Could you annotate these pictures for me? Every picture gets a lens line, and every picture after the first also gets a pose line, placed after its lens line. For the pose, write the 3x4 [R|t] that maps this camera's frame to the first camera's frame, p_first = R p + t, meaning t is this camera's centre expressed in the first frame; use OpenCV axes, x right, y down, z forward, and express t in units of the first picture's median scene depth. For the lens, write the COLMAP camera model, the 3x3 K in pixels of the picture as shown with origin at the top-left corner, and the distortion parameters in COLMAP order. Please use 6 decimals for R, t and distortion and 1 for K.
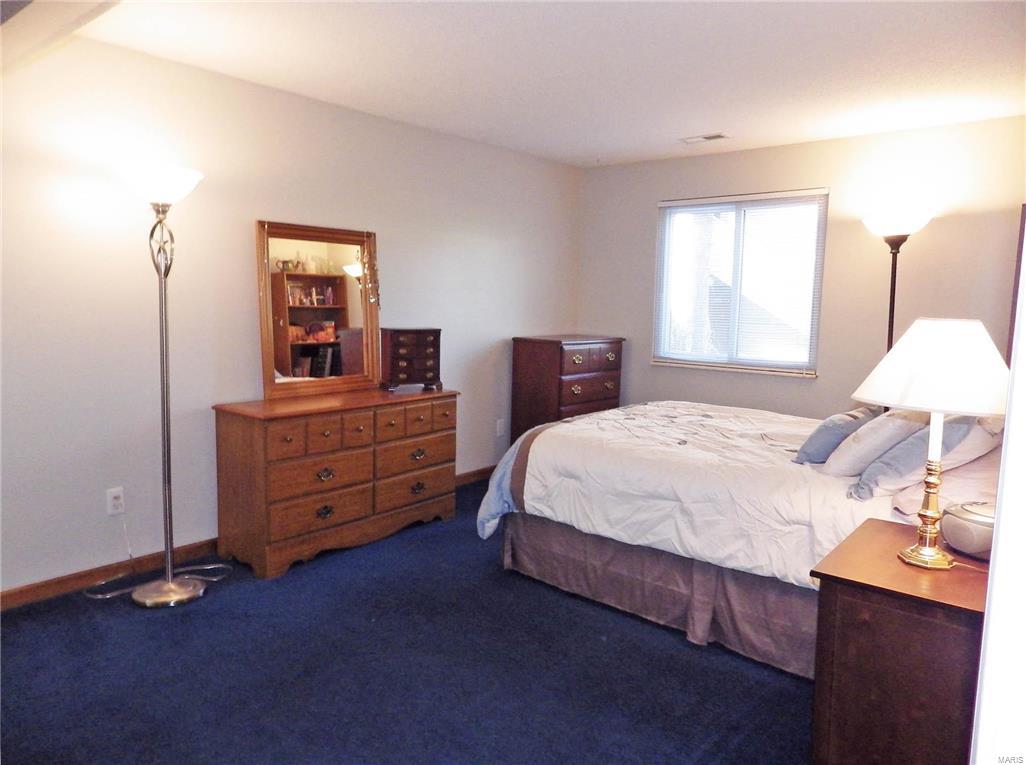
lens RADIAL K [[695.2, 0, 515.2], [0, 695.2, 376.7], [0, 0, 1]] dist [0.013392, -0.002189]
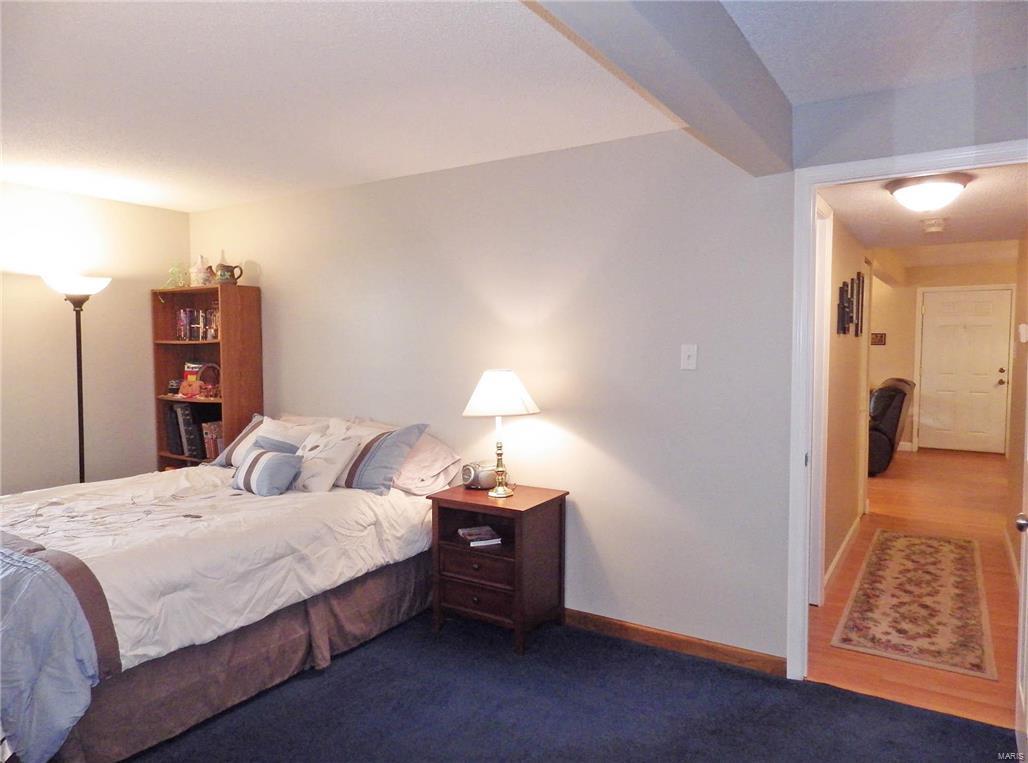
lens RADIAL K [[696.5, 0, 515.6], [0, 696.5, 383.2], [0, 0, 1]] dist [0.013392, -0.002189]
pose [[-0.123355, -0.077258, 0.989351, -0.818893], [0.119217, 0.988591, 0.092063, -0.132659], [-0.985176, 0.129304, -0.112737, 0.722320]]
